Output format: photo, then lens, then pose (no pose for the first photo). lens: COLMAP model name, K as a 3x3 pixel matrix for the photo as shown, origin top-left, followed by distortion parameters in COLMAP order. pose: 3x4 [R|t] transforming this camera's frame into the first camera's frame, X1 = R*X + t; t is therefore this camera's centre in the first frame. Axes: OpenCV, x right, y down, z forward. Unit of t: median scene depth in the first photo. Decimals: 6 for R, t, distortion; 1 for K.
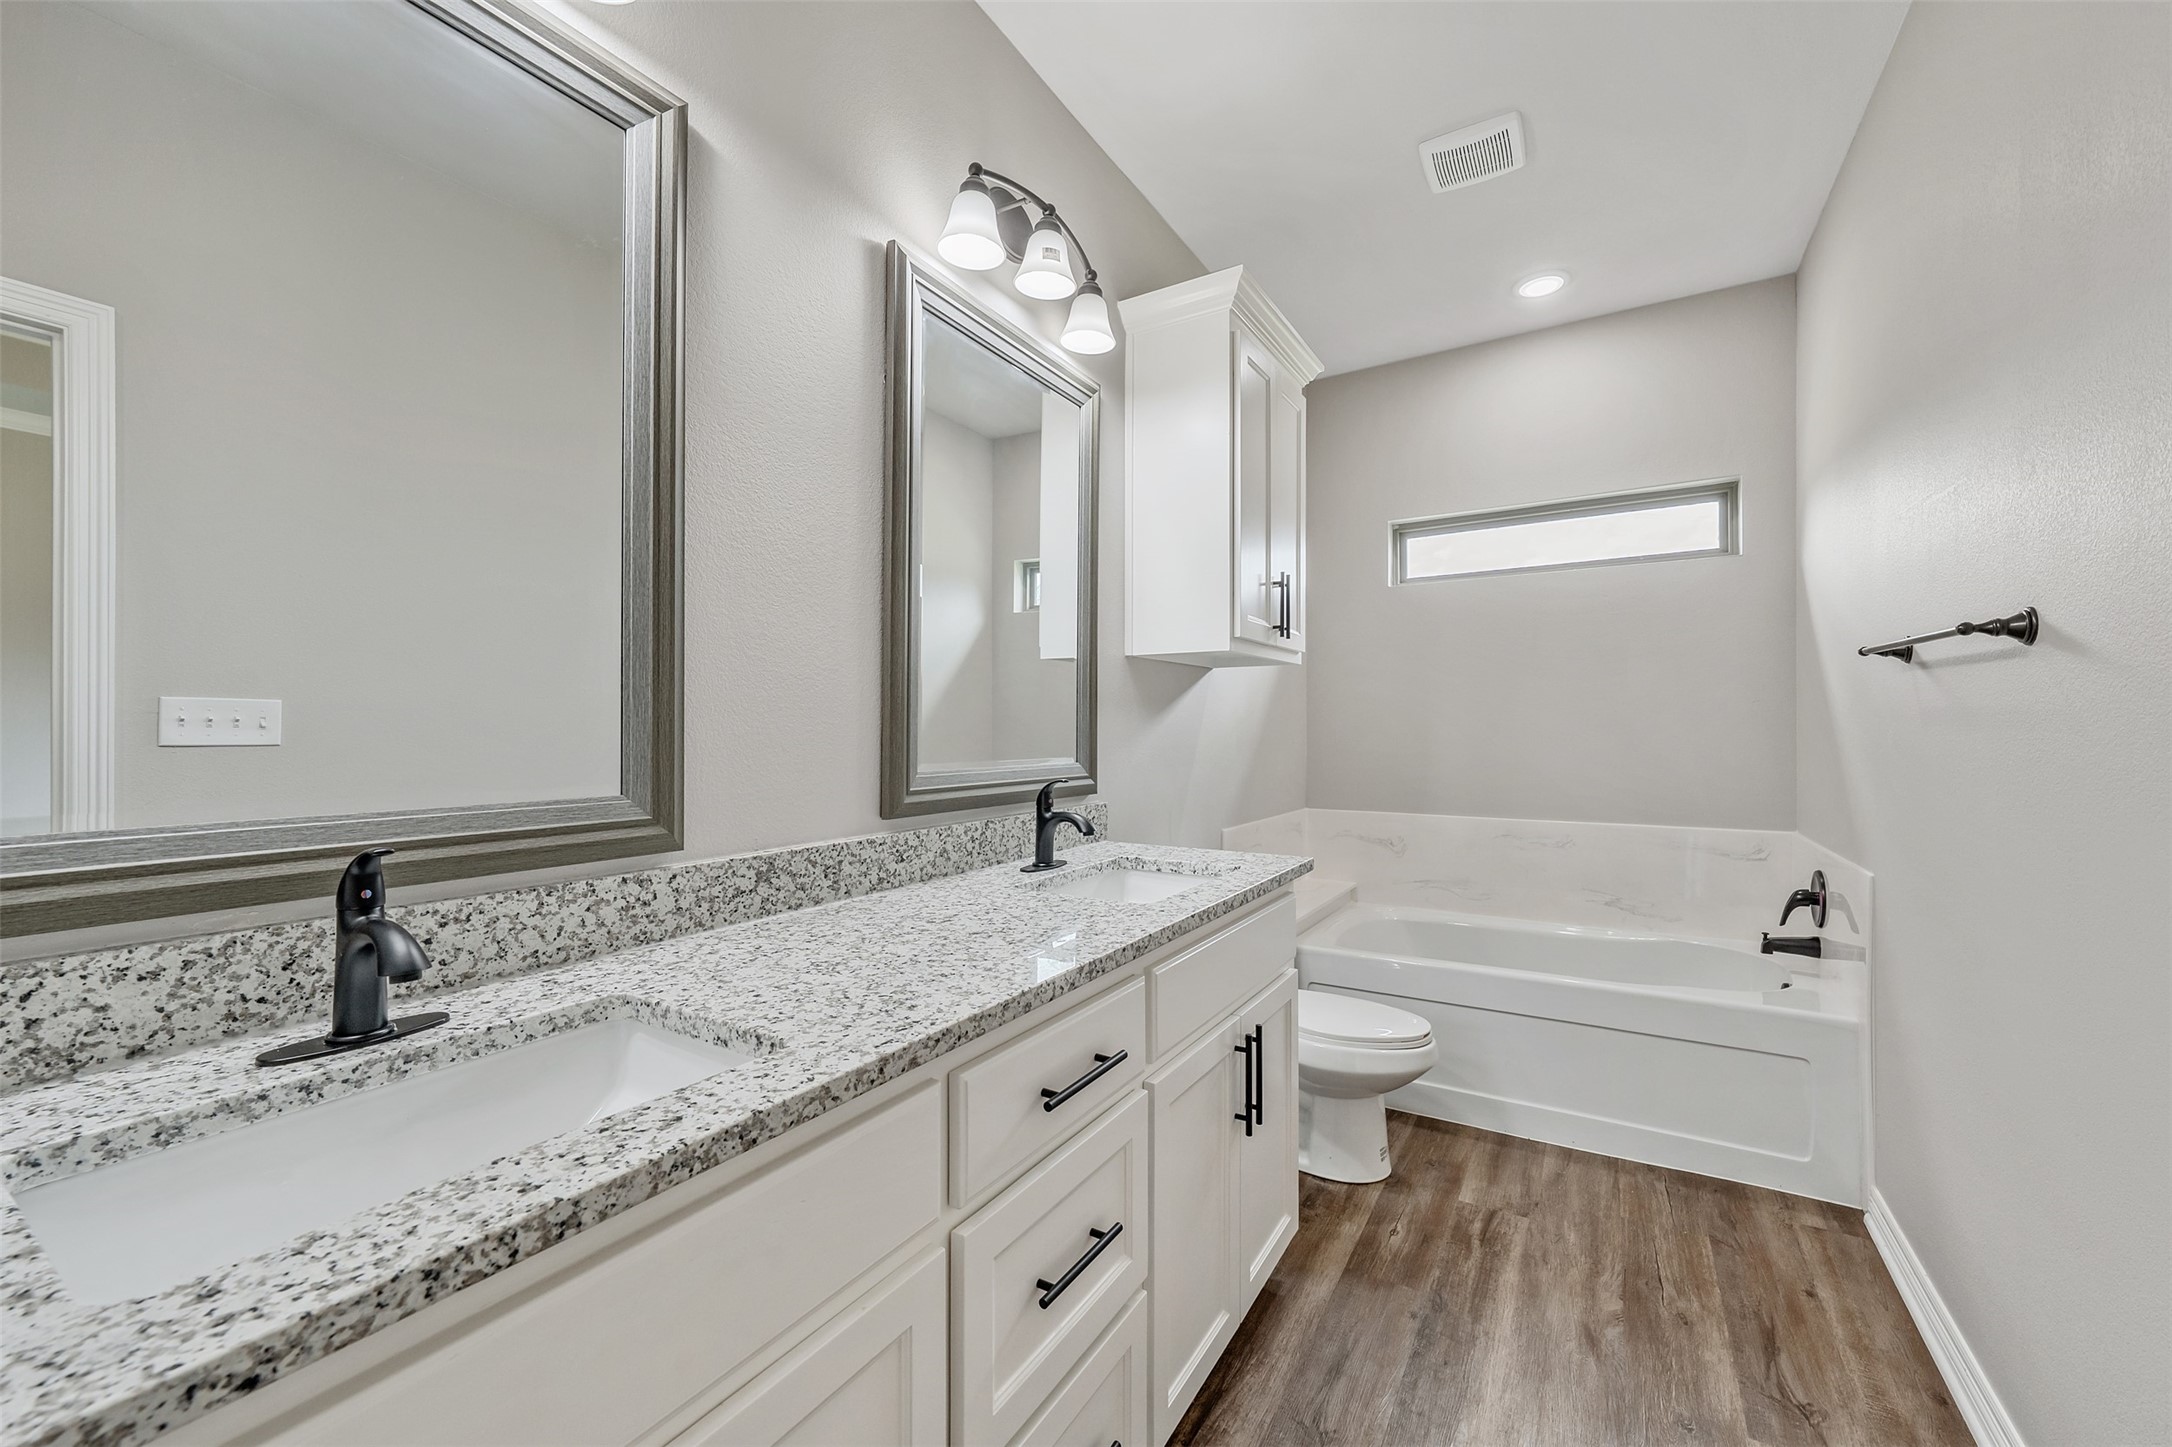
lens RADIAL K [[884.1, 0, 1065.8], [0, 884.1, 722.0], [0, 0, 1]] dist [-0.004862, 0.000681]
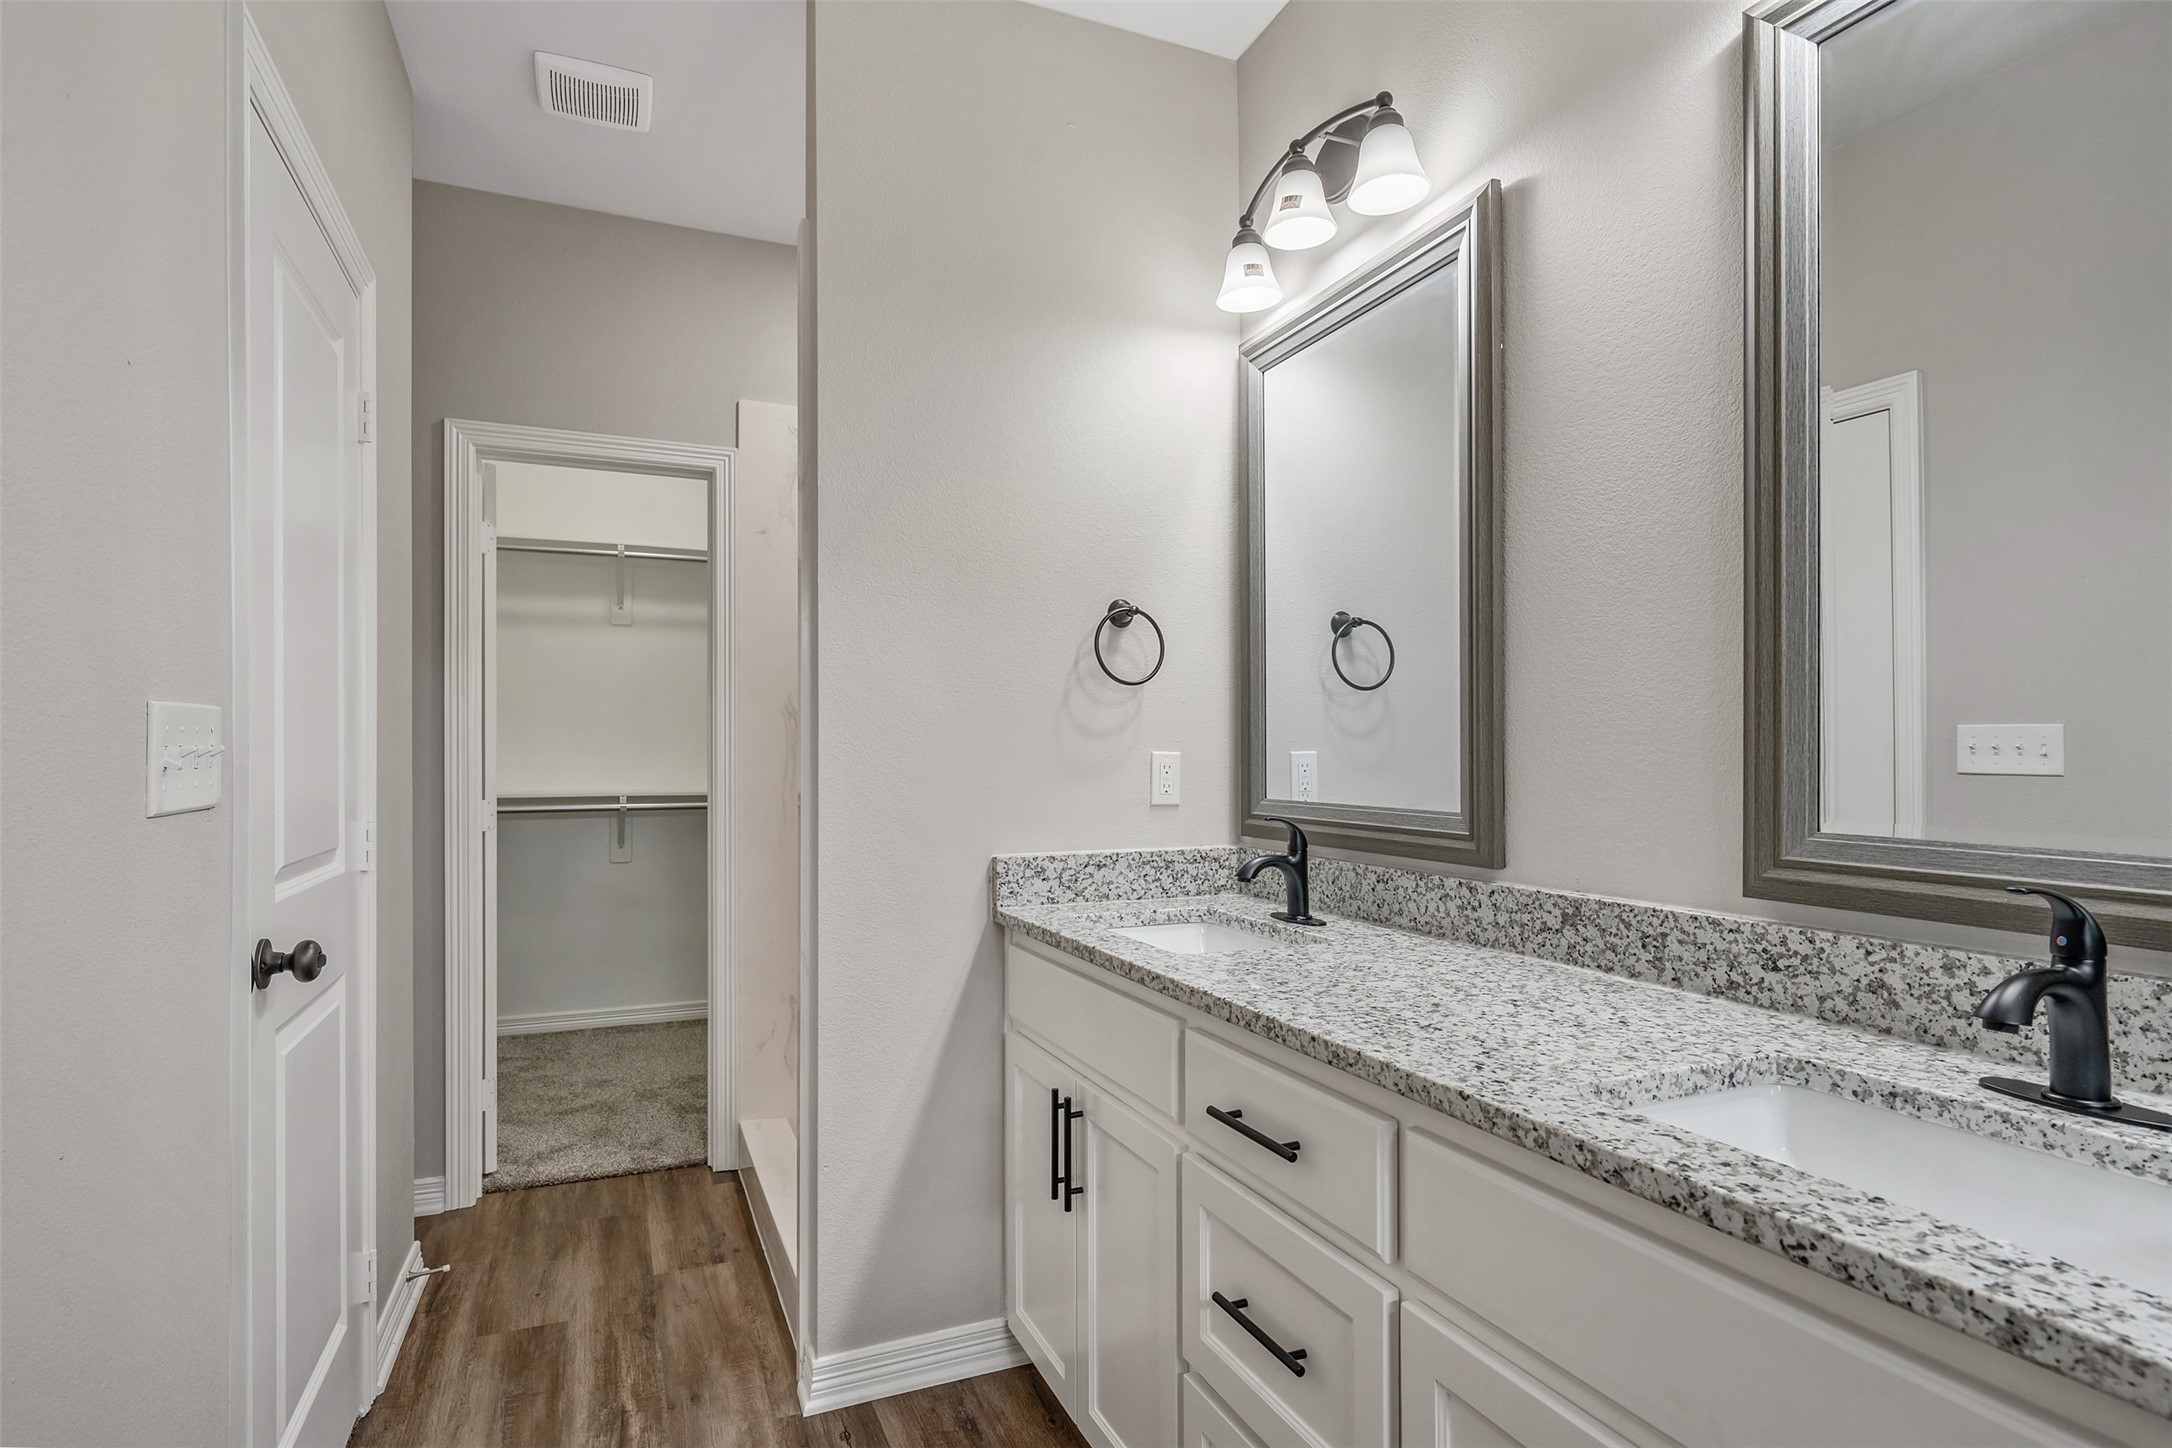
lens RADIAL K [[1150.9, 0, 1079.9], [0, 1150.9, 741.9], [0, 0, 1]] dist [0.001762, -0.001038]
pose [[-0.587836, -0.007374, -0.808946, 0.973738], [0.004583, 0.999912, -0.012444, 0.003883], [0.808967, -0.011022, -0.587751, 1.370086]]
